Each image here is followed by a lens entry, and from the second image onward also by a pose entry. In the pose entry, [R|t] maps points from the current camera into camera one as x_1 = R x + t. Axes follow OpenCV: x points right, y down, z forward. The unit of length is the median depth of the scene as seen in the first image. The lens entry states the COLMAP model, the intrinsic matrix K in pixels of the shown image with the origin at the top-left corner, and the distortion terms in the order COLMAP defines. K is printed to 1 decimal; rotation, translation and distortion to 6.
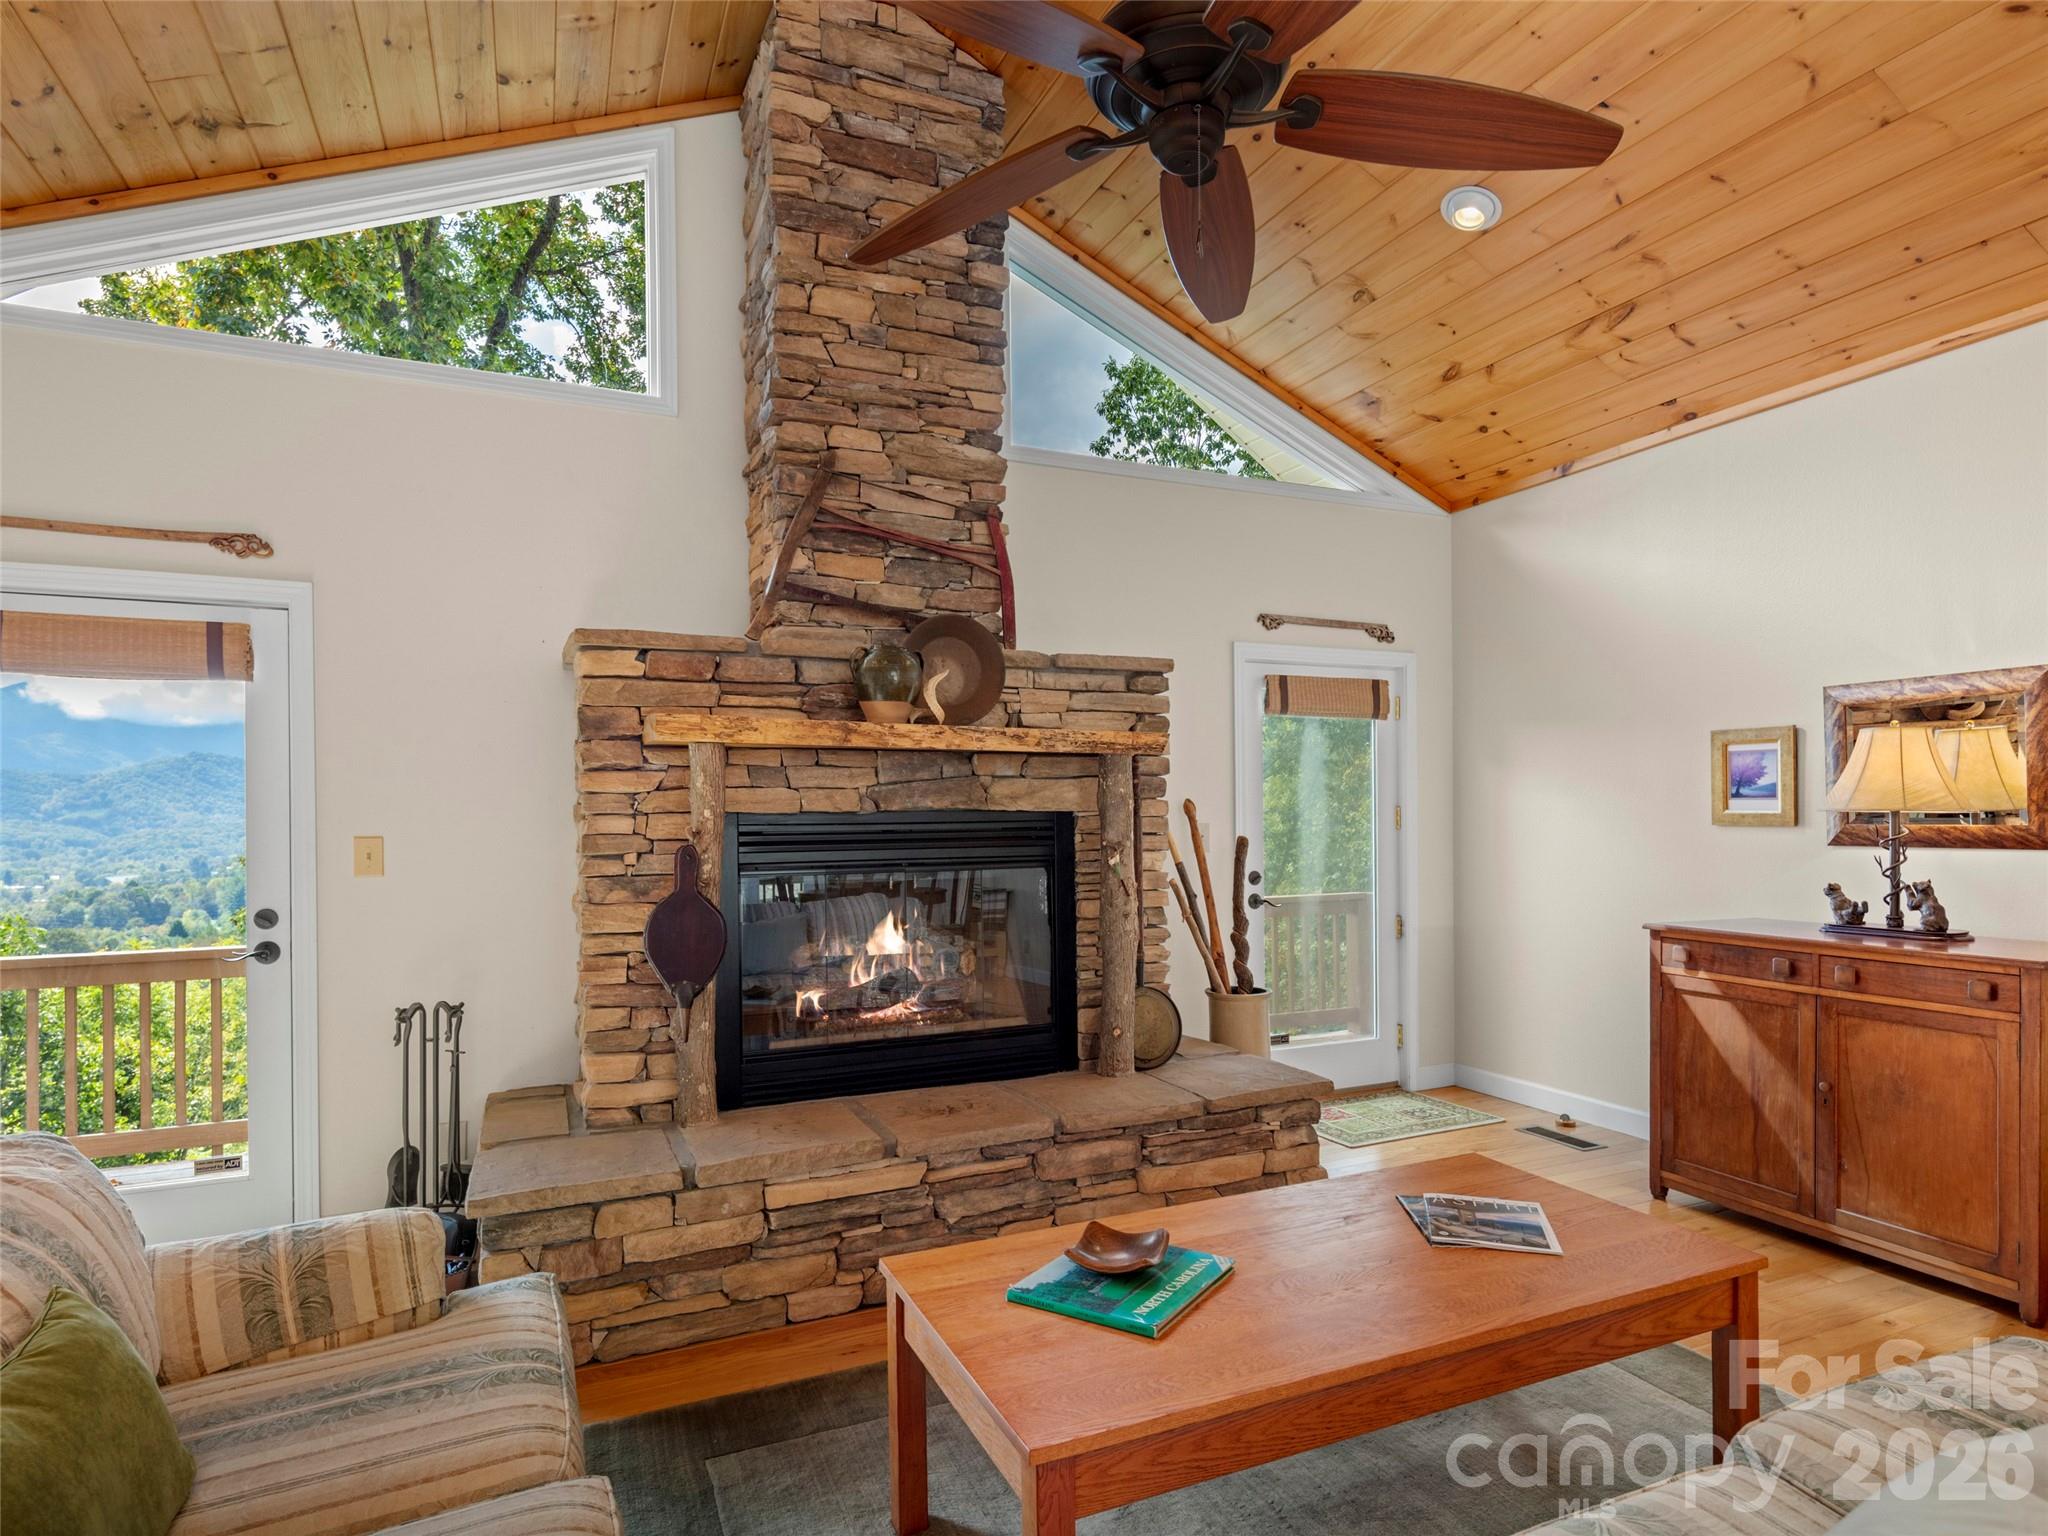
lens RADIAL K [[1121.8, 0, 1046.0], [0, 1121.8, 813.0], [0, 0, 1]] dist [0.005808, -0.005058]
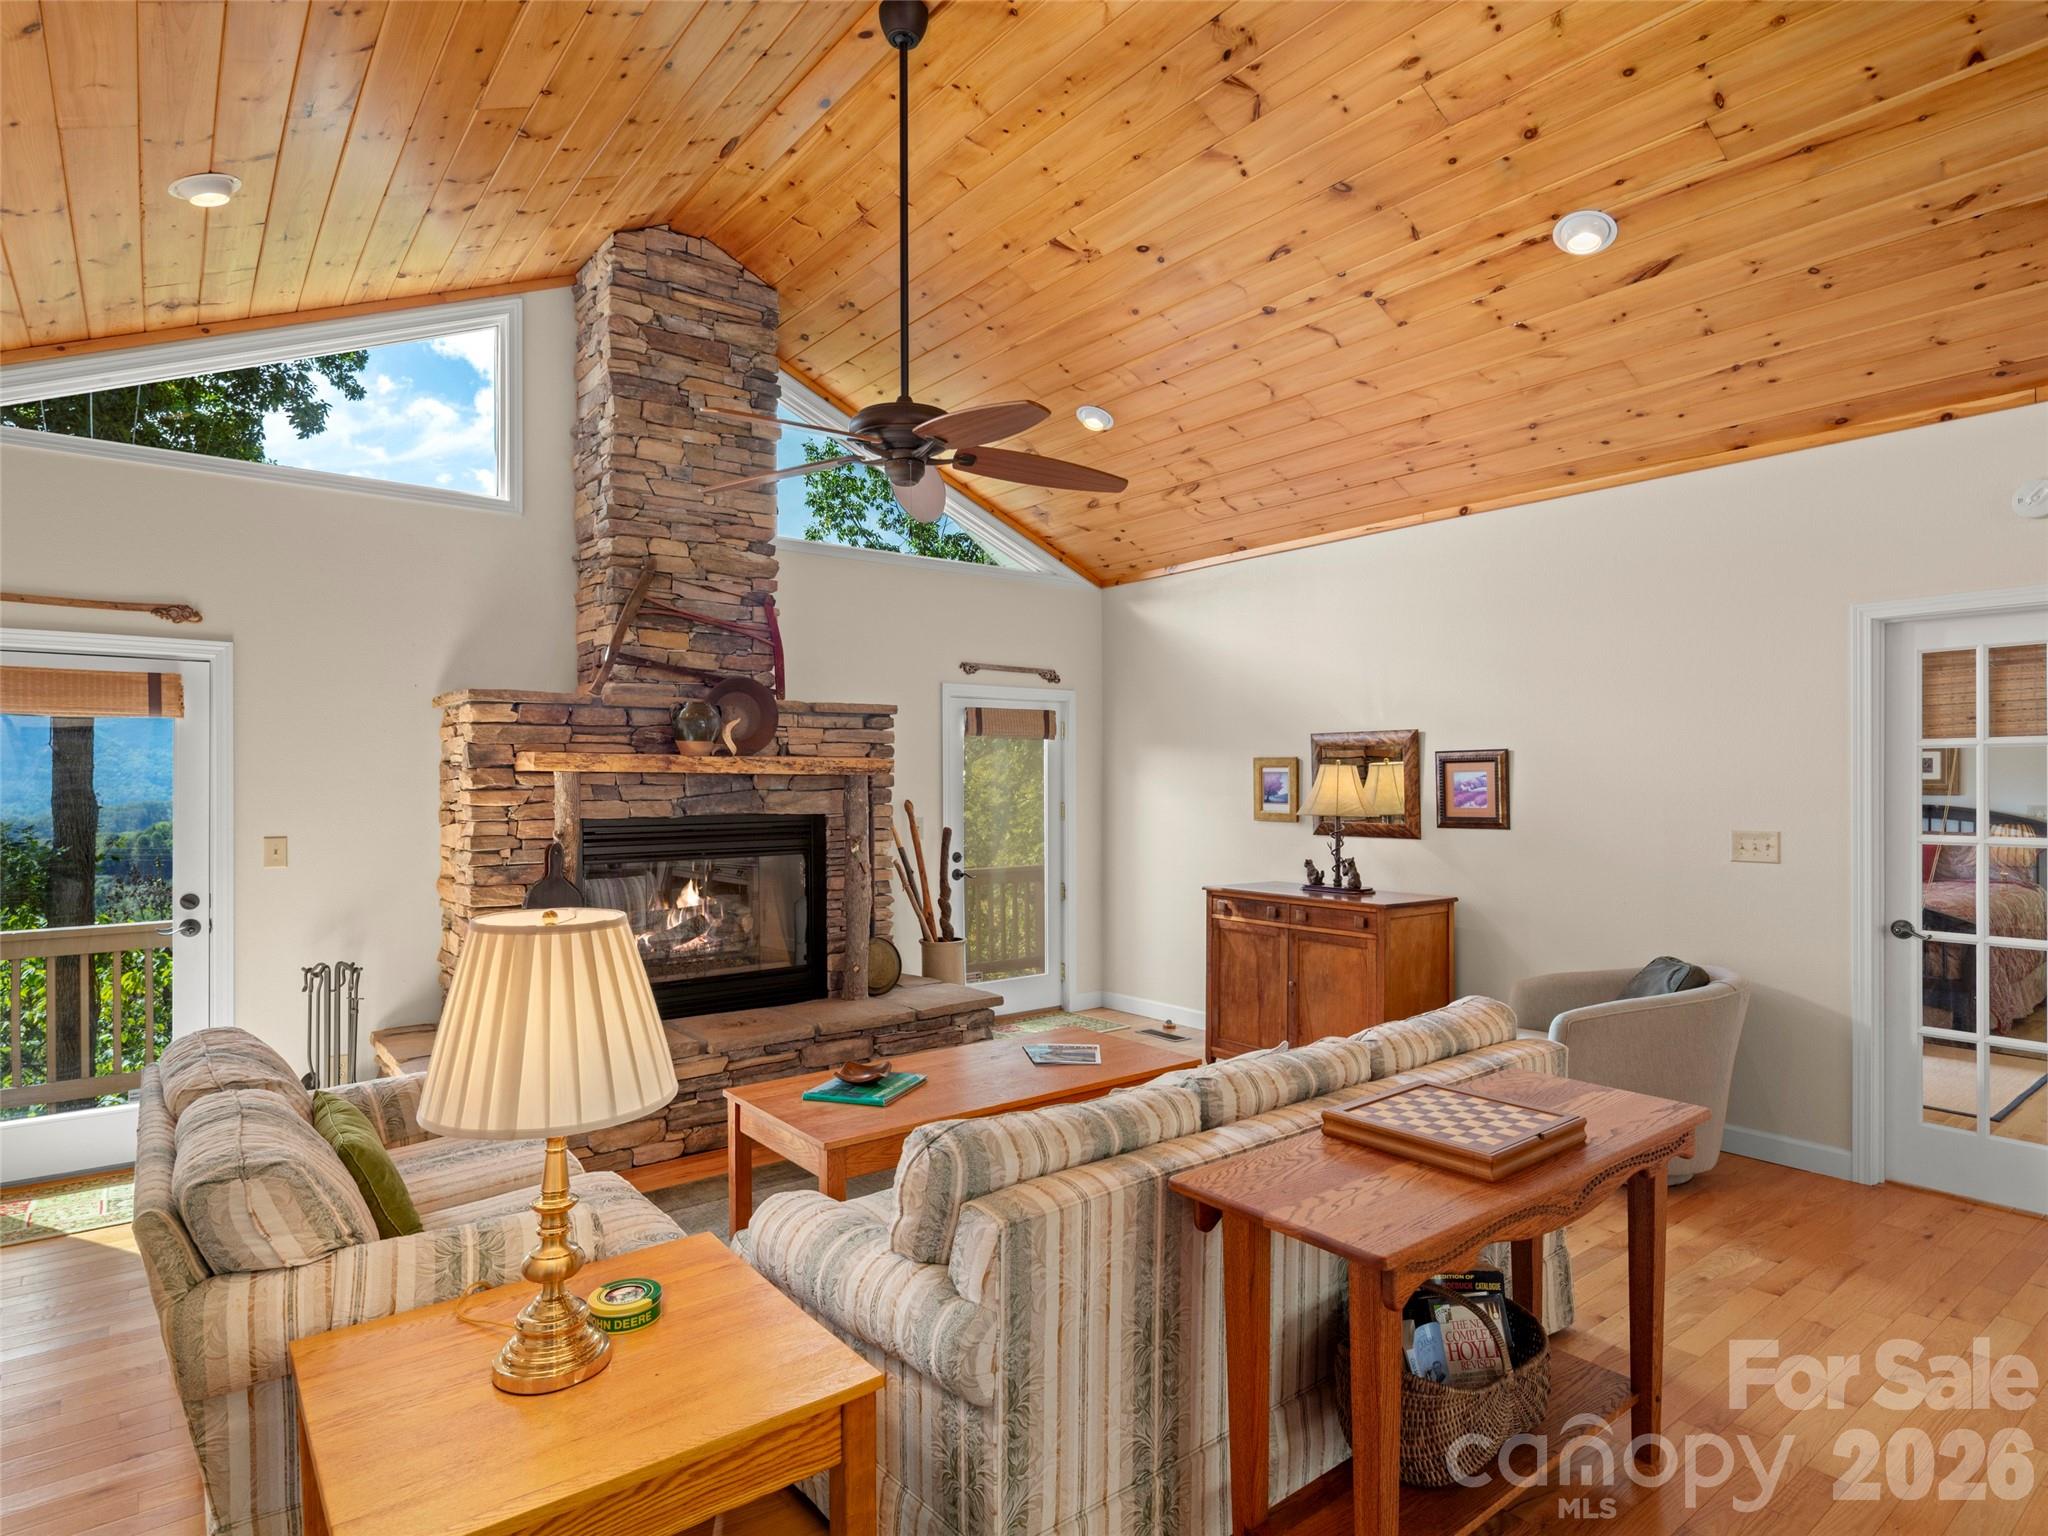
lens RADIAL K [[1121.8, 0, 1042.0], [0, 1121.8, 771.1], [0, 0, 1]] dist [0.005808, -0.005058]
pose [[0.971368, 0.007102, 0.237472, -0.049913], [-0.004833, 0.999937, -0.010135, -0.045499], [-0.237529, 0.008697, 0.971341, -0.466381]]
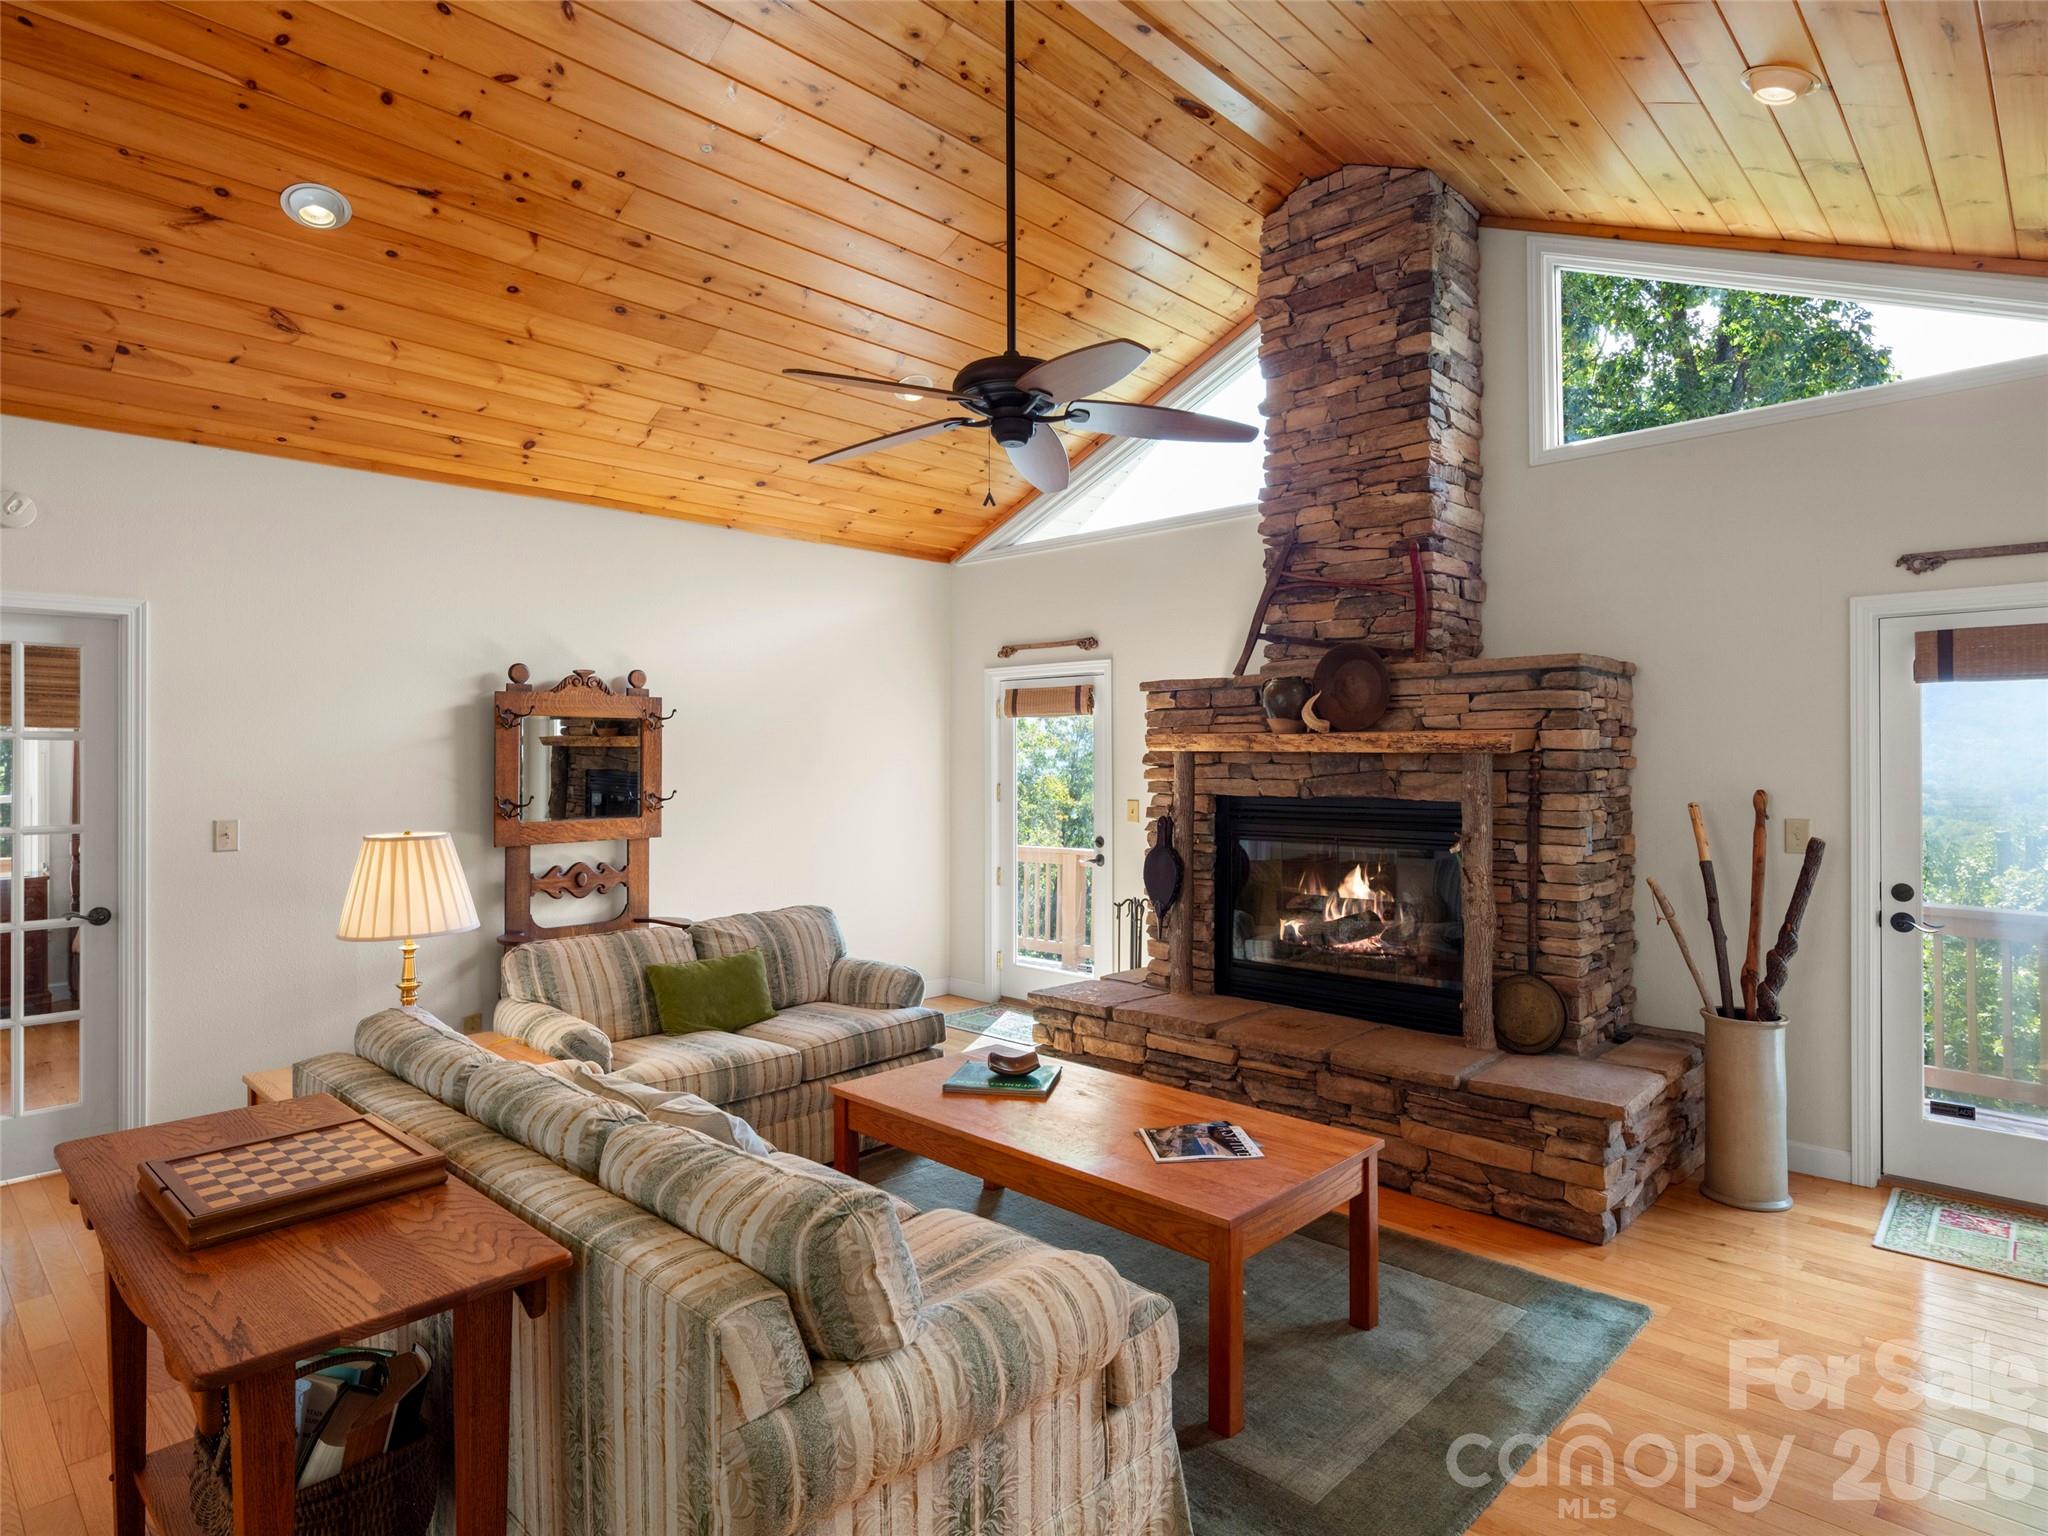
lens RADIAL K [[1121.8, 0, 1056.9], [0, 1121.8, 747.7], [0, 0, 1]] dist [0.005808, -0.005058]
pose [[0.383998, 0.000217, -0.923334, 0.951593], [-0.001068, 0.999999, -0.000209, -0.059029], [0.923333, 0.001067, 0.383998, 0.214204]]
